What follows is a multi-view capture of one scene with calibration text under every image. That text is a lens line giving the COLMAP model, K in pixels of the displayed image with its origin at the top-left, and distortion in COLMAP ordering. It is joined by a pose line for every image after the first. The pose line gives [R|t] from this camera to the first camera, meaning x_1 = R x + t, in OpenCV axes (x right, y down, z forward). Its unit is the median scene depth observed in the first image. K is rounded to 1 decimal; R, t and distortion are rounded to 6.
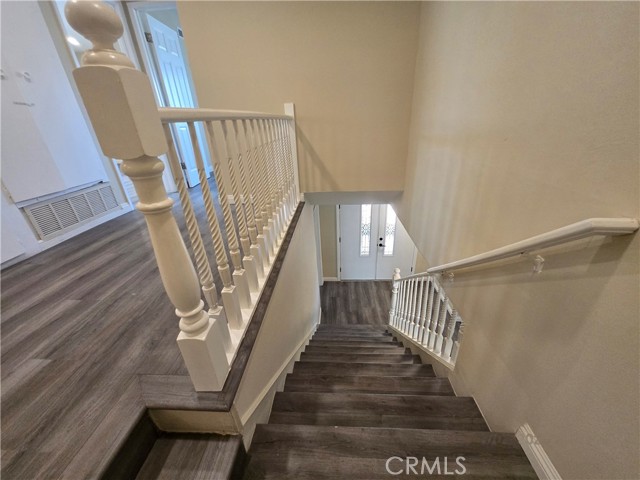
lens RADIAL K [[250.2, 0, 324.4], [0, 250.2, 238.4], [0, 0, 1]] dist [0.000318, -0.000633]
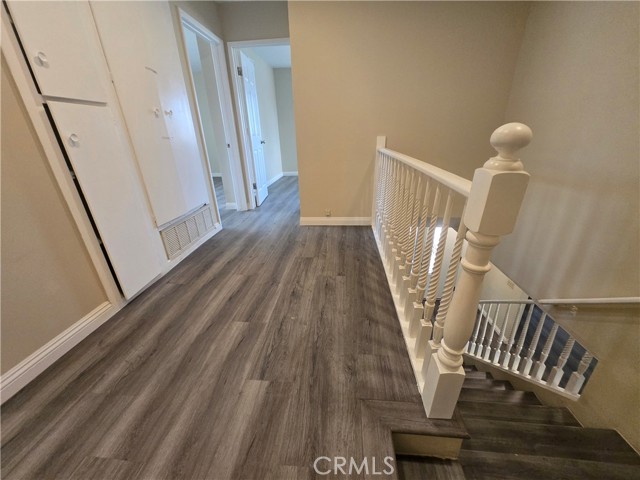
lens RADIAL K [[250.2, 0, 324.4], [0, 250.2, 237.5], [0, 0, 1]] dist [0.000318, -0.000633]
pose [[0.999297, 0.027826, -0.025116, -0.610230], [-0.028931, 0.998579, -0.044751, -0.085973], [0.023835, 0.045447, 0.998682, -0.108379]]
